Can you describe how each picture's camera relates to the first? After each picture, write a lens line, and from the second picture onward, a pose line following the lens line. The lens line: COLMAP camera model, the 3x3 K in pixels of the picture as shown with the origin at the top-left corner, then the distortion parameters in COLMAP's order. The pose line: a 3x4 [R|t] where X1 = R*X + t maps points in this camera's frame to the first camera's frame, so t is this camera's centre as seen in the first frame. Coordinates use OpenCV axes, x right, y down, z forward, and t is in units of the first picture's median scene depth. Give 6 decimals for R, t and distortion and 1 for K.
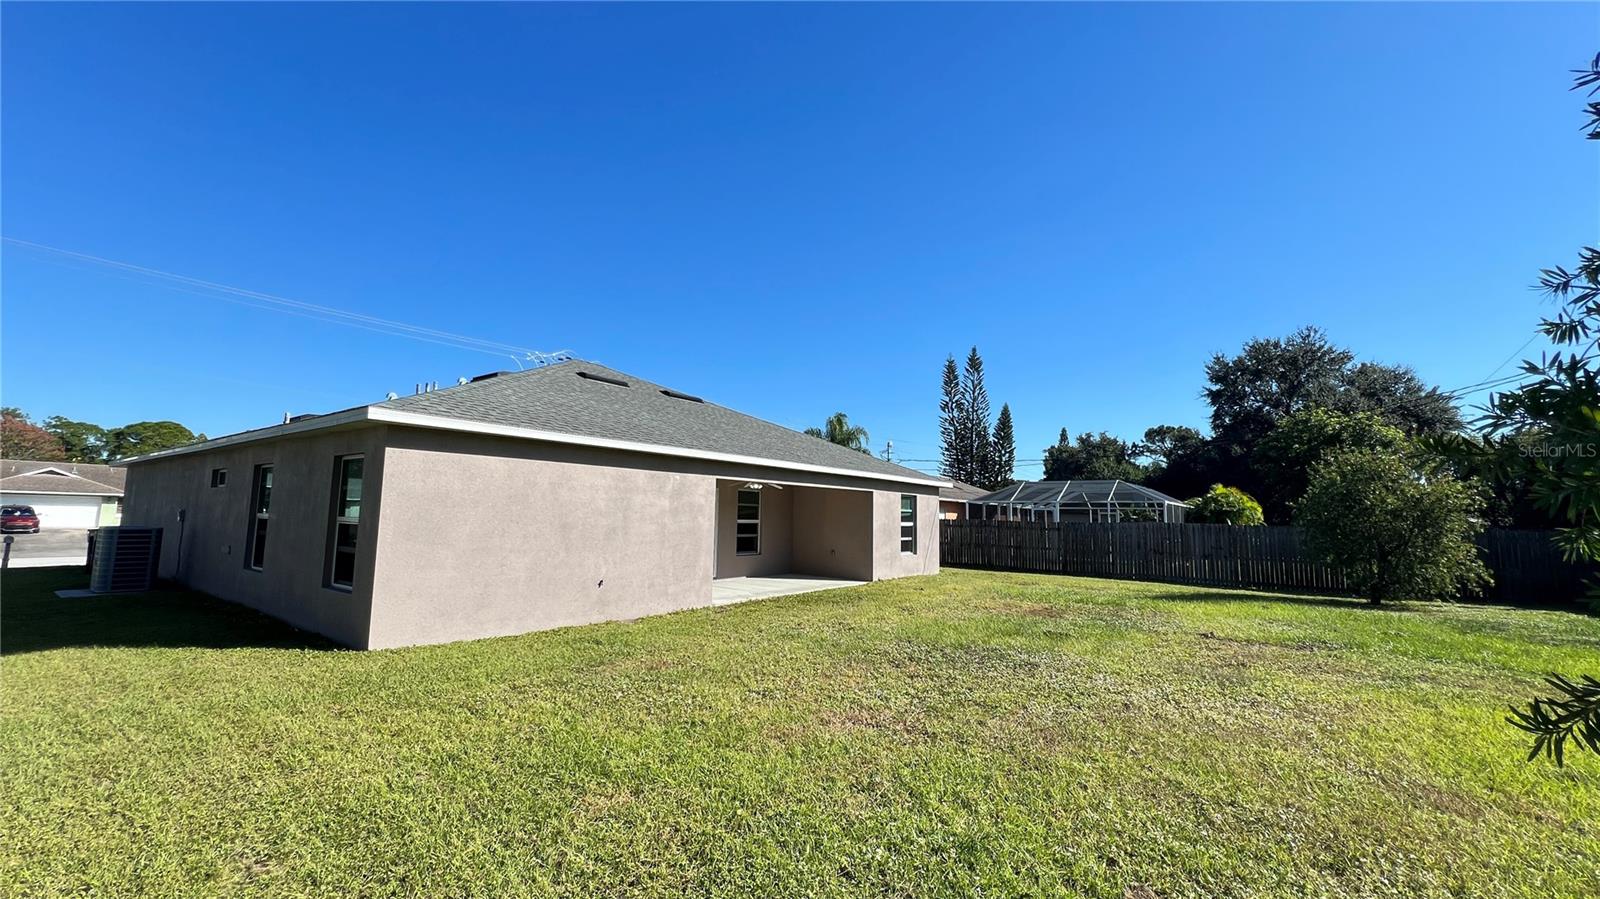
lens RADIAL K [[640.6, 0, 801.8], [0, 640.6, 449.5], [0, 0, 1]] dist [0.000086, -0.000118]
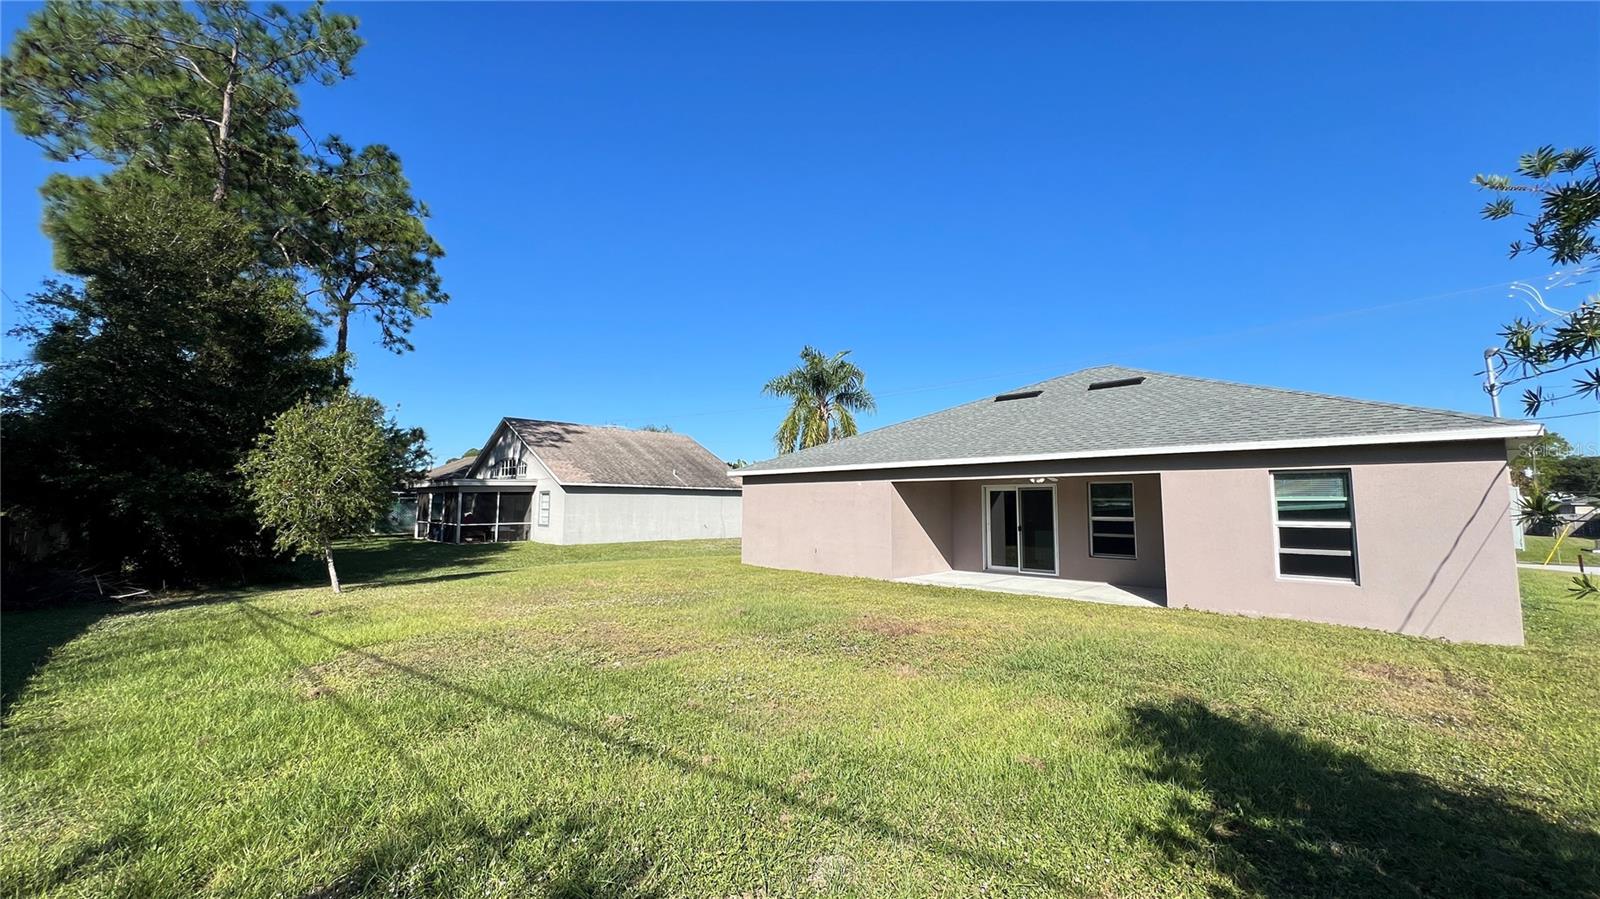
lens RADIAL K [[640.6, 0, 800.6], [0, 640.6, 448.9], [0, 0, 1]] dist [0.000086, -0.000118]
pose [[-0.163436, -0.112171, -0.980156, 0.834729], [0.092659, 0.987378, -0.128448, 0.090715], [0.982193, -0.111814, -0.150979, 0.727229]]
